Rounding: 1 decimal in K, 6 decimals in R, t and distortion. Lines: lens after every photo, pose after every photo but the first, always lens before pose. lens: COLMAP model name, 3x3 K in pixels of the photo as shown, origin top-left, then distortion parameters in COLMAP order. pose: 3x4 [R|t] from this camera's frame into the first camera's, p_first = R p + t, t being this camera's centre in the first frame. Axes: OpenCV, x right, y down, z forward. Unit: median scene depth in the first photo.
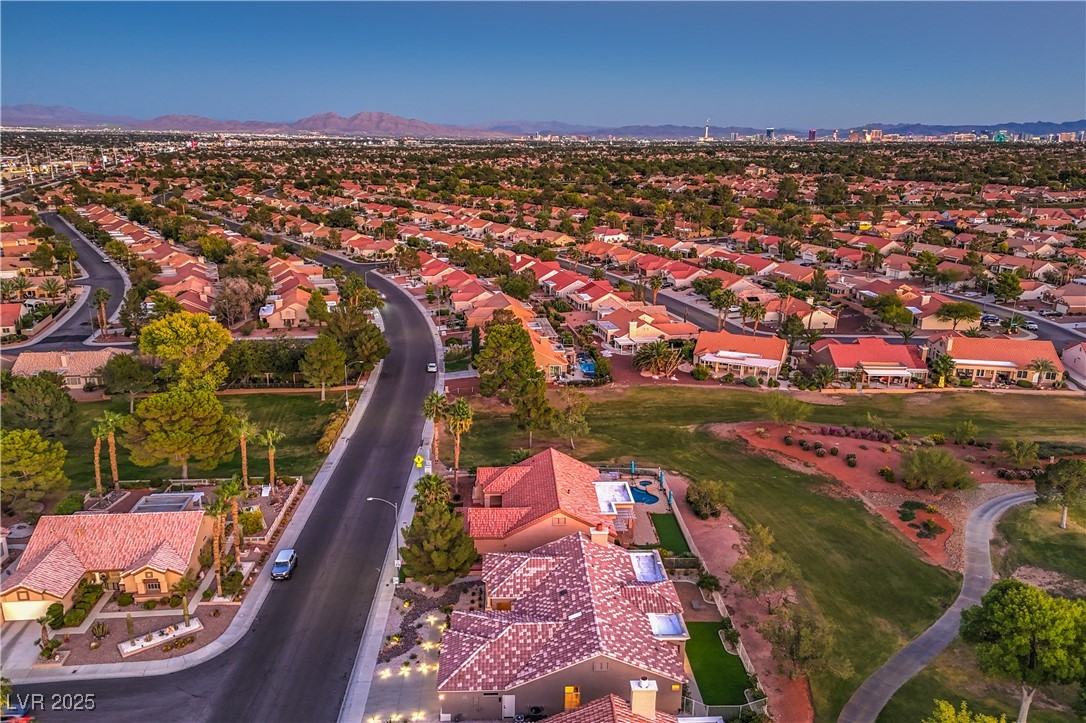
lens RADIAL K [[804.1, 0, 543.0], [0, 804.1, 361.5], [0, 0, 1]] dist [0.096542, -0.095969]
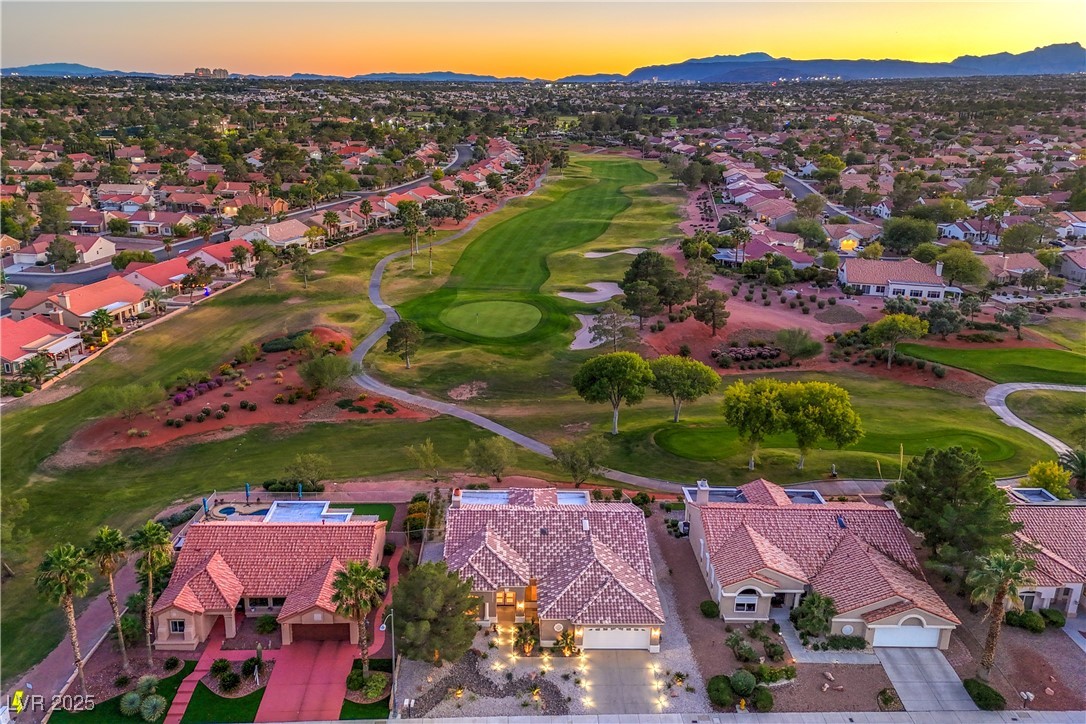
lens RADIAL K [[807.5, 0, 537.5], [0, 807.5, 331.3], [0, 0, 1]] dist [0.103254, -0.101591]
pose [[0.017940, -0.293663, 0.955741, -0.447237], [0.255386, 0.925532, 0.279587, -0.125649], [-0.966673, 0.239067, 0.091601, 0.414751]]
